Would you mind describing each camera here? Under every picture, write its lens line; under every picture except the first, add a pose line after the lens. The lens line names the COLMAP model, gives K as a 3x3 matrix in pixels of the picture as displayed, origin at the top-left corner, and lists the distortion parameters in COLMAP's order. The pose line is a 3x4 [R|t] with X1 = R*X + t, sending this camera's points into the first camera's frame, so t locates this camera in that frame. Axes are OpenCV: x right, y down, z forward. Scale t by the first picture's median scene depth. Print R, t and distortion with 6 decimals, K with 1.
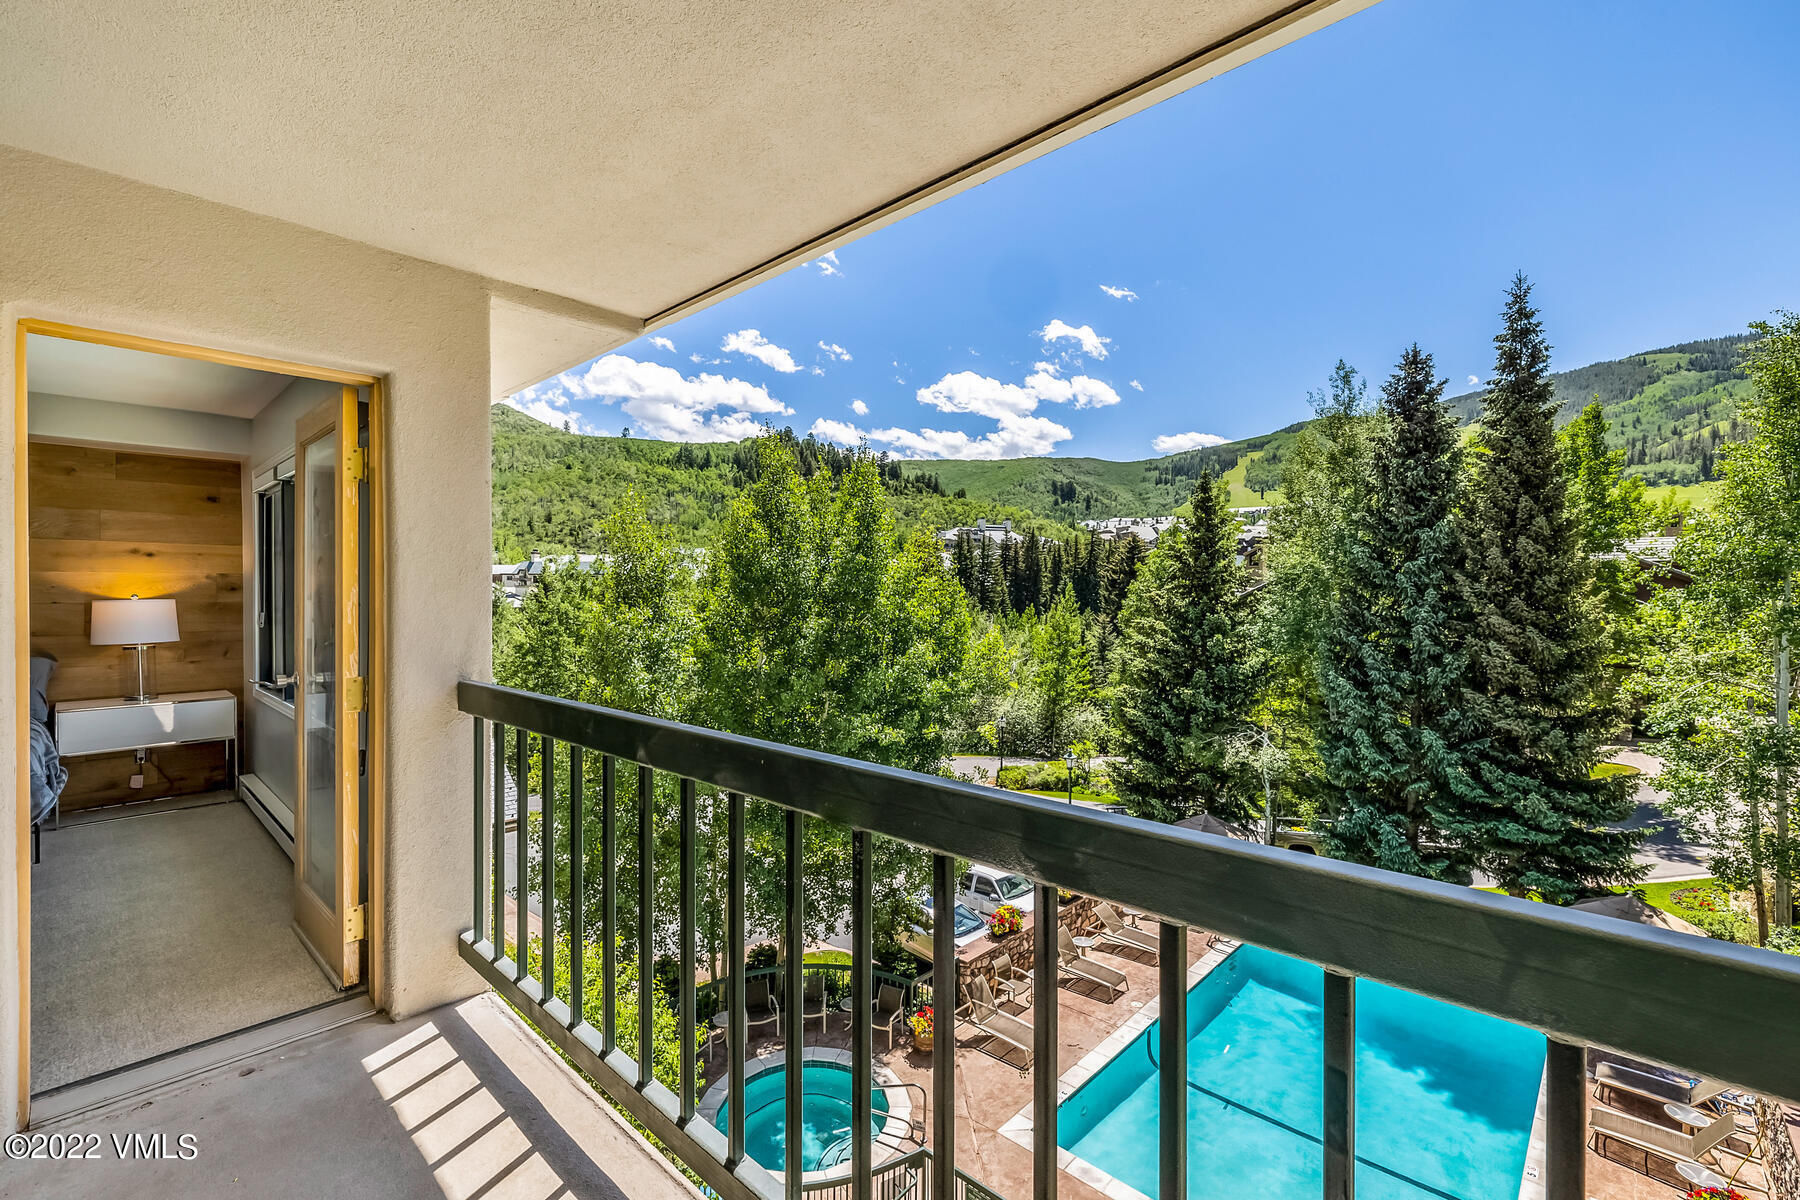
lens RADIAL K [[777.8, 0, 895.8], [0, 777.8, 592.1], [0, 0, 1]] dist [0.002608, -0.000831]
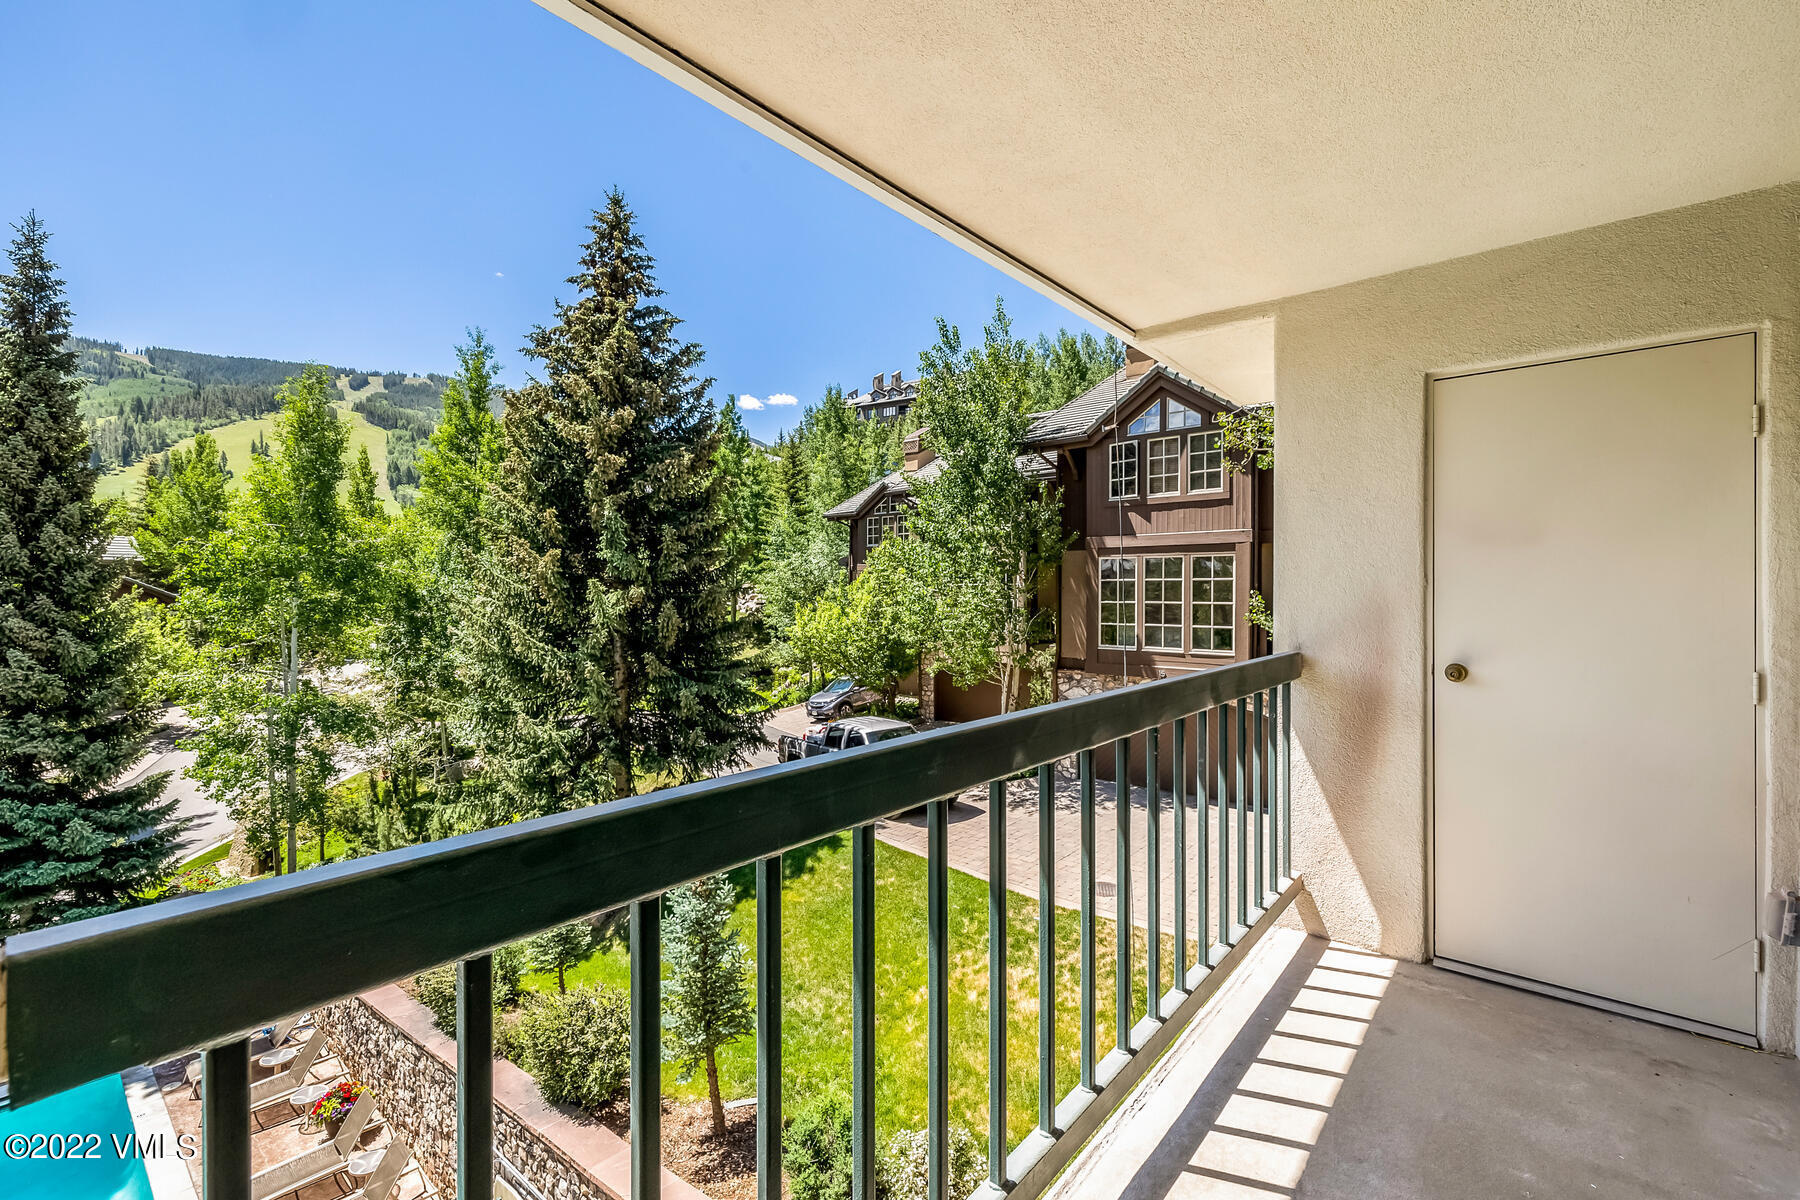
lens RADIAL K [[777.8, 0, 900.7], [0, 777.8, 593.0], [0, 0, 1]] dist [0.002608, -0.000831]
pose [[-0.063812, -0.000487, 0.997962, -0.099262], [-0.001021, 0.999999, 0.000423, 0.002160], [-0.997961, -0.000992, -0.063813, 0.110093]]
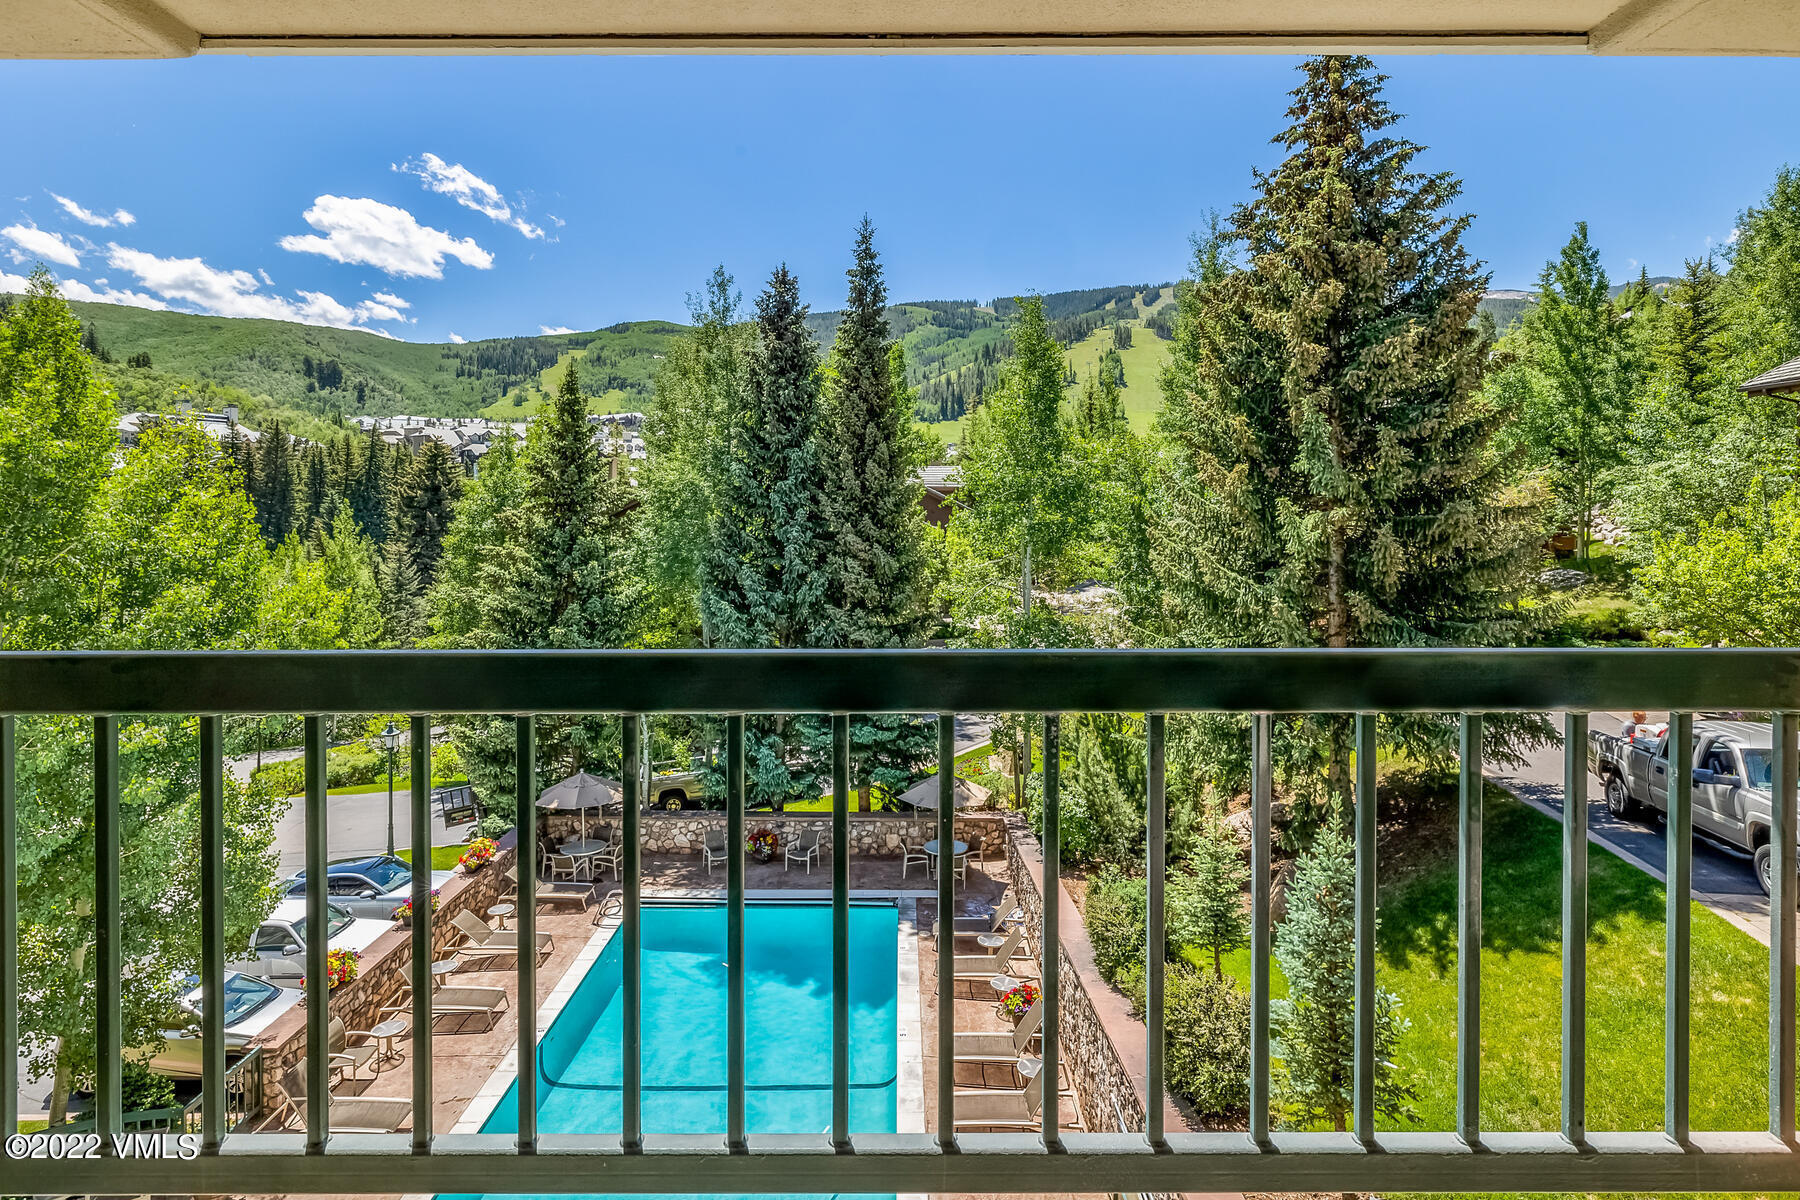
lens RADIAL K [[951.4, 0, 895.8], [0, 951.4, 519.0], [0, 0, 1]] dist [-0.006232, -0.001446]
pose [[0.725334, -0.002448, 0.688393, -0.070795], [-0.001260, 0.999987, 0.004884, 0.002967], [-0.688396, -0.004410, 0.725321, 0.016957]]
